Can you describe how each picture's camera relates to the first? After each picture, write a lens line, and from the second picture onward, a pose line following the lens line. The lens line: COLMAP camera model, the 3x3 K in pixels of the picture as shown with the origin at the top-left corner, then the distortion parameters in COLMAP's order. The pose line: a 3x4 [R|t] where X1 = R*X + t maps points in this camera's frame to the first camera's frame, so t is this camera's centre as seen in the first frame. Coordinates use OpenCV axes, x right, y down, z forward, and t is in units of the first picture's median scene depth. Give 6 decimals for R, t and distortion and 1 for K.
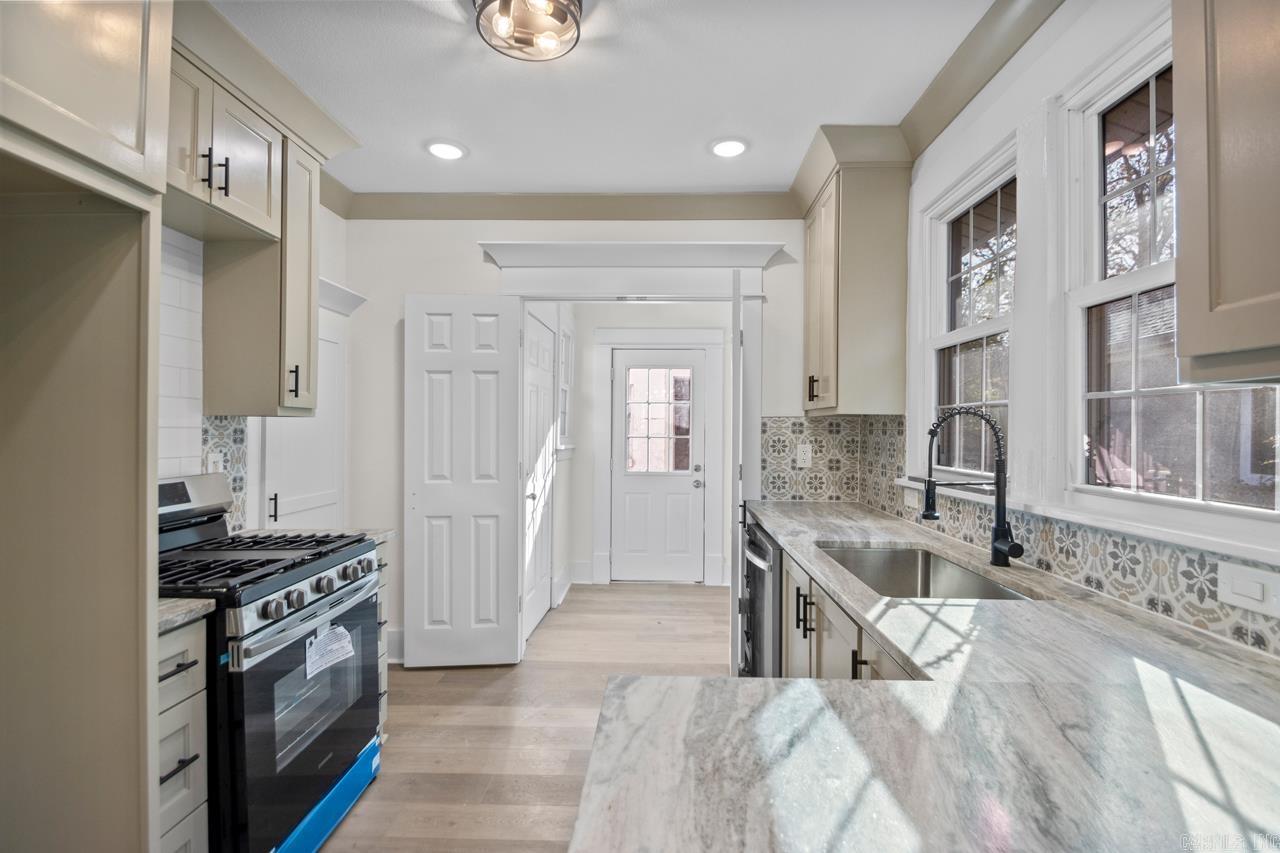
lens RADIAL K [[597.2, 0, 640.0], [0, 597.2, 426.5], [0, 0, 1]] dist [0.000619, -0.013983]
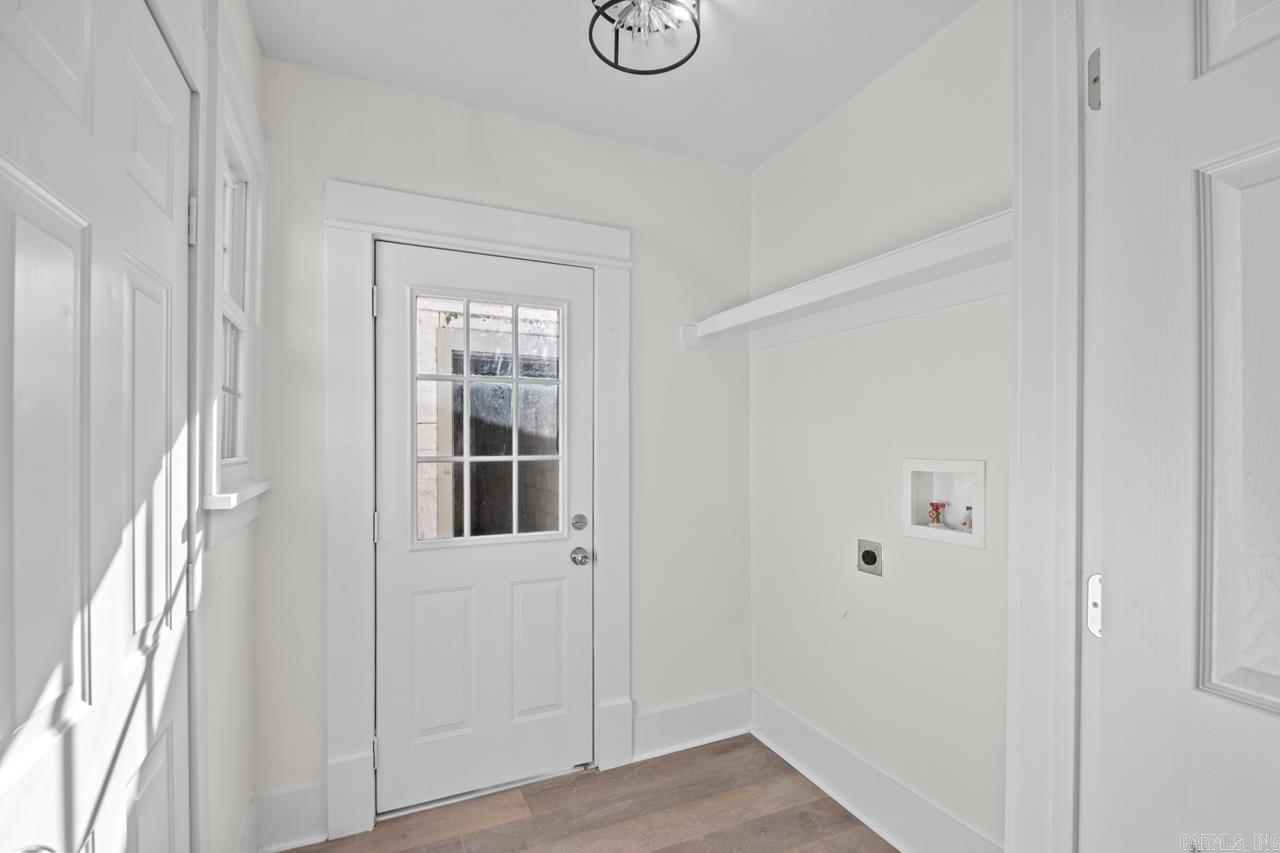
lens RADIAL K [[583.4, 0, 643.8], [0, 583.4, 441.7], [0, 0, 1]] dist [0.001752, 0.000031]
pose [[0.875296, -0.005962, 0.483551, -0.081642], [0.001729, 0.999956, 0.009199, 0.002624], [-0.483584, -0.007216, 0.875268, 0.588570]]
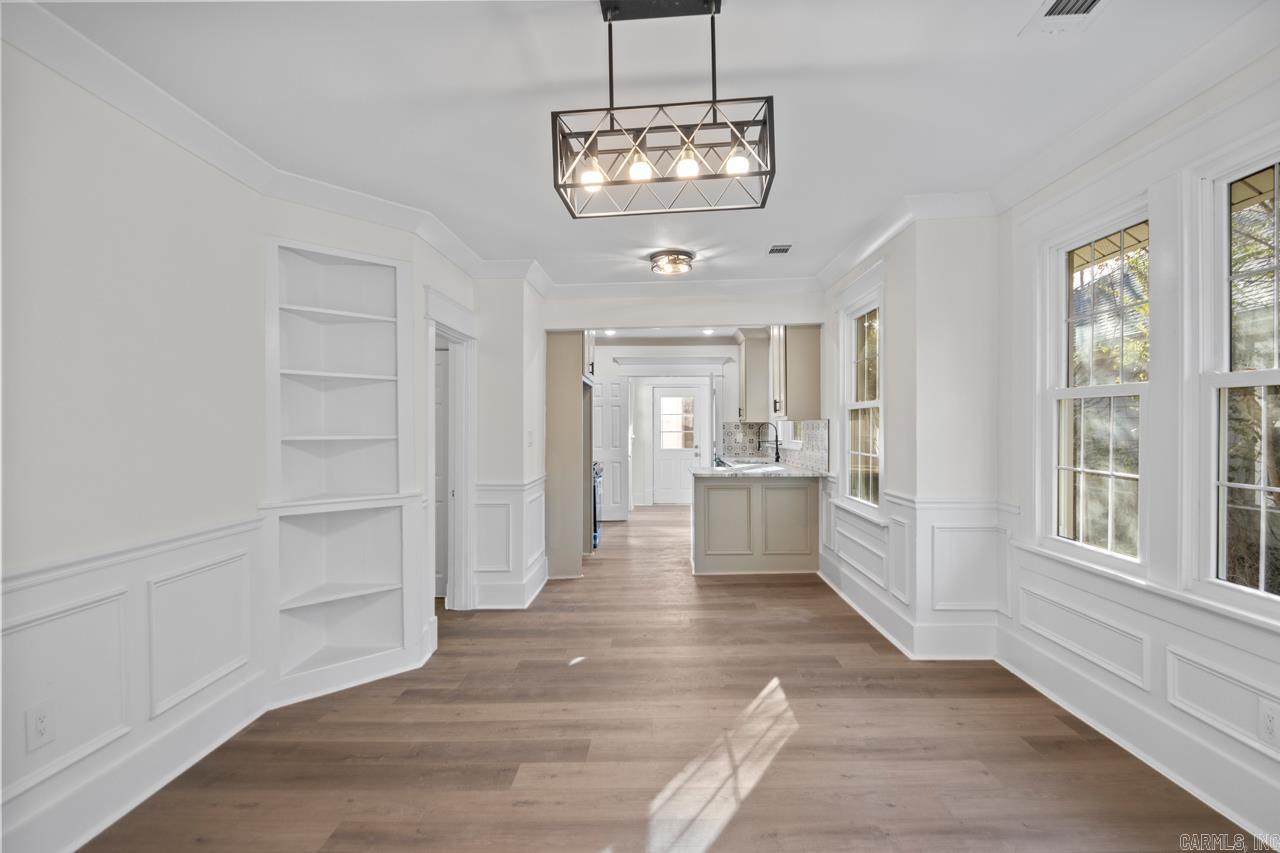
lens RADIAL K [[597.2, 0, 640.0], [0, 597.2, 426.5], [0, 0, 1]] dist [0.000619, -0.013983]
pose [[0.999828, -0.009642, 0.015855, -0.126210], [0.009566, 0.999942, 0.004850, -0.010190], [-0.015901, -0.004698, 0.999863, -1.021104]]
